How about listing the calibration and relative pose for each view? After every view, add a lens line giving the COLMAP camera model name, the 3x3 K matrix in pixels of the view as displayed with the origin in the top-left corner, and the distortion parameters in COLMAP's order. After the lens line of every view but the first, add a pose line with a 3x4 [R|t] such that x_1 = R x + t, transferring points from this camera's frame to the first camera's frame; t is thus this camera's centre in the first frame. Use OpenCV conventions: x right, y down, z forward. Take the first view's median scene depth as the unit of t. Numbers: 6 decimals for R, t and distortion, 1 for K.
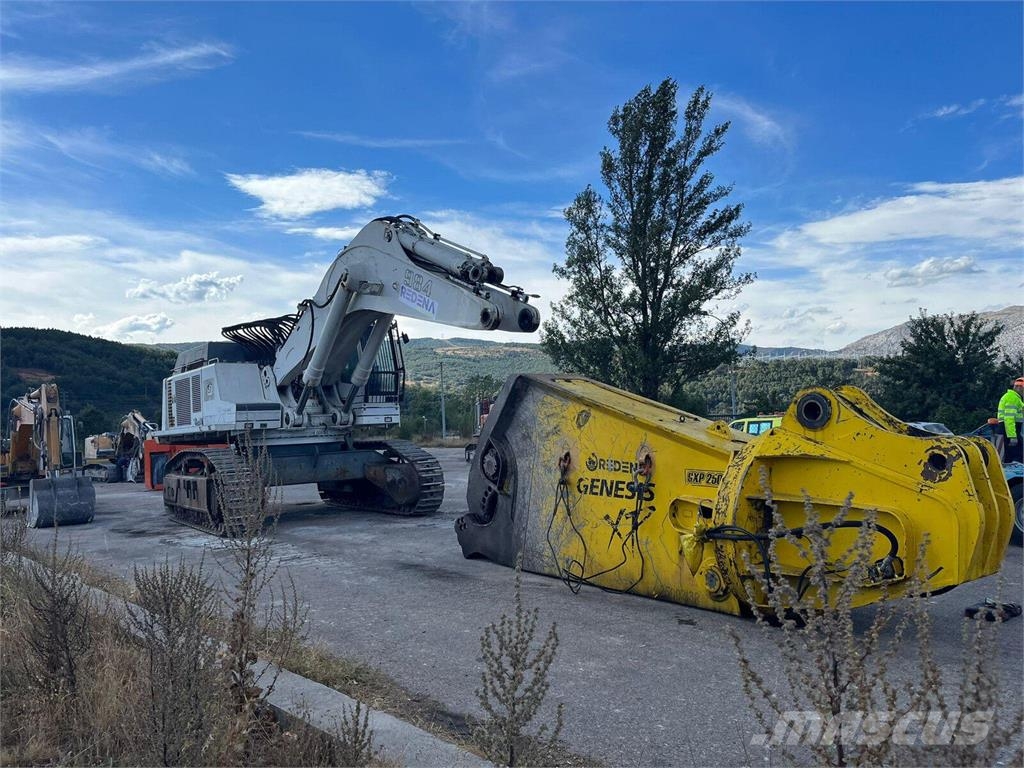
lens RADIAL K [[773.3, 0, 512.0], [0, 773.3, 384.0], [0, 0, 1]] dist [0.024591, -0.002448]
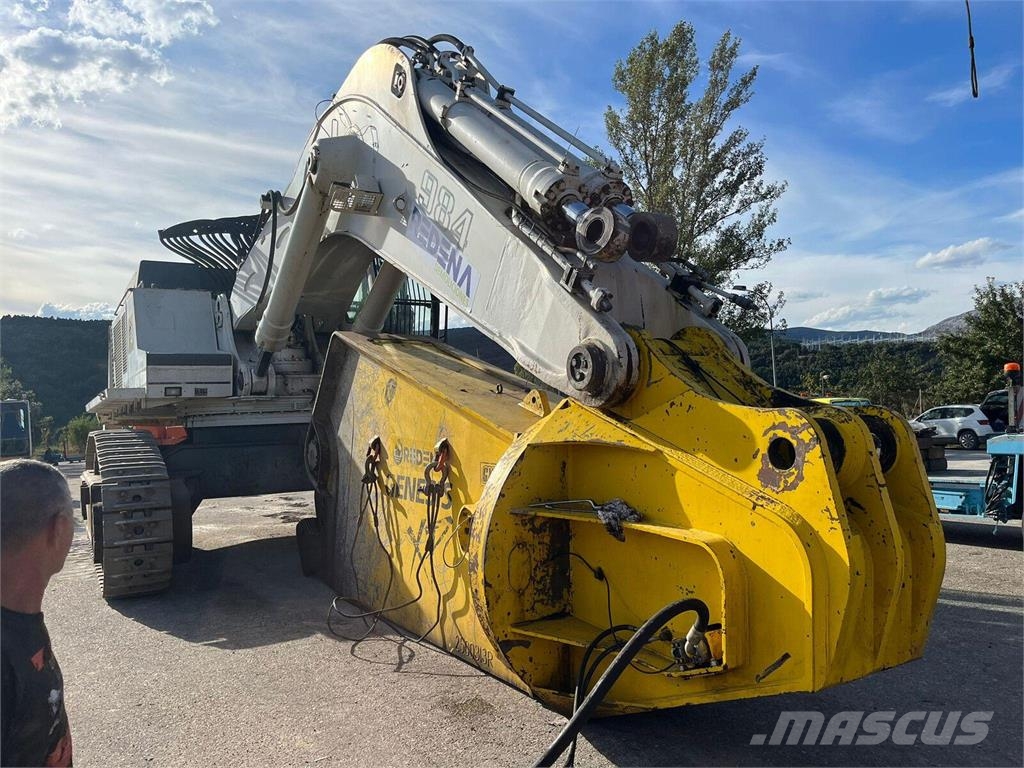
lens RADIAL K [[773.3, 0, 512.0], [0, 773.3, 384.0], [0, 0, 1]] dist [0.024591, -0.002448]
pose [[0.996420, -0.006450, -0.084296, 0.234534], [0.007780, 0.999850, 0.015458, 0.025116], [0.084184, -0.016059, 0.996321, 0.265778]]
